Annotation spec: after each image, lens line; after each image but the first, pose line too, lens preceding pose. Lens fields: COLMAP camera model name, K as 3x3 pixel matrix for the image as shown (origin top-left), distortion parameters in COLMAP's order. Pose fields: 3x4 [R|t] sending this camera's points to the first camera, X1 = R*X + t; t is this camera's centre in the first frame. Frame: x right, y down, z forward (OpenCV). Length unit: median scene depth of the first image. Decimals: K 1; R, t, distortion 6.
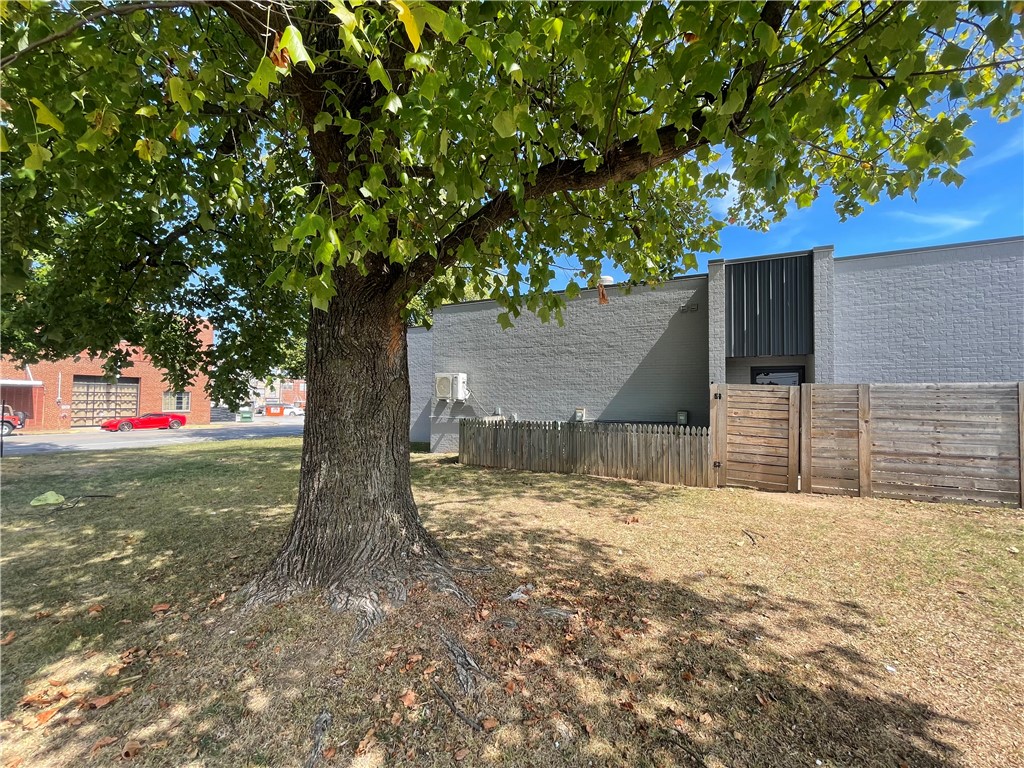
lens RADIAL K [[415.0, 0, 512.2], [0, 415.0, 384.8], [0, 0, 1]] dist [-0.001712, -0.000046]
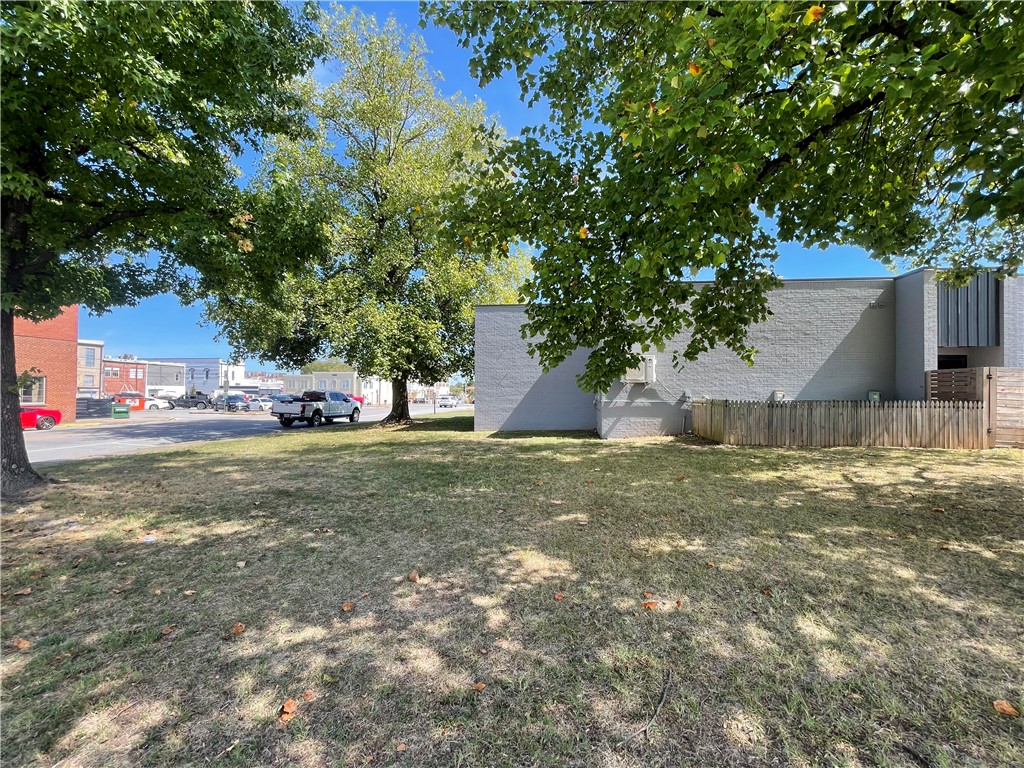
lens RADIAL K [[415.0, 0, 512.1], [0, 415.0, 385.6], [0, 0, 1]] dist [-0.001712, -0.000046]
pose [[0.929920, 0.002119, 0.367755, -0.992799], [-0.010871, 0.999705, 0.021729, 0.032347], [-0.367600, -0.024204, 0.929669, 0.275724]]
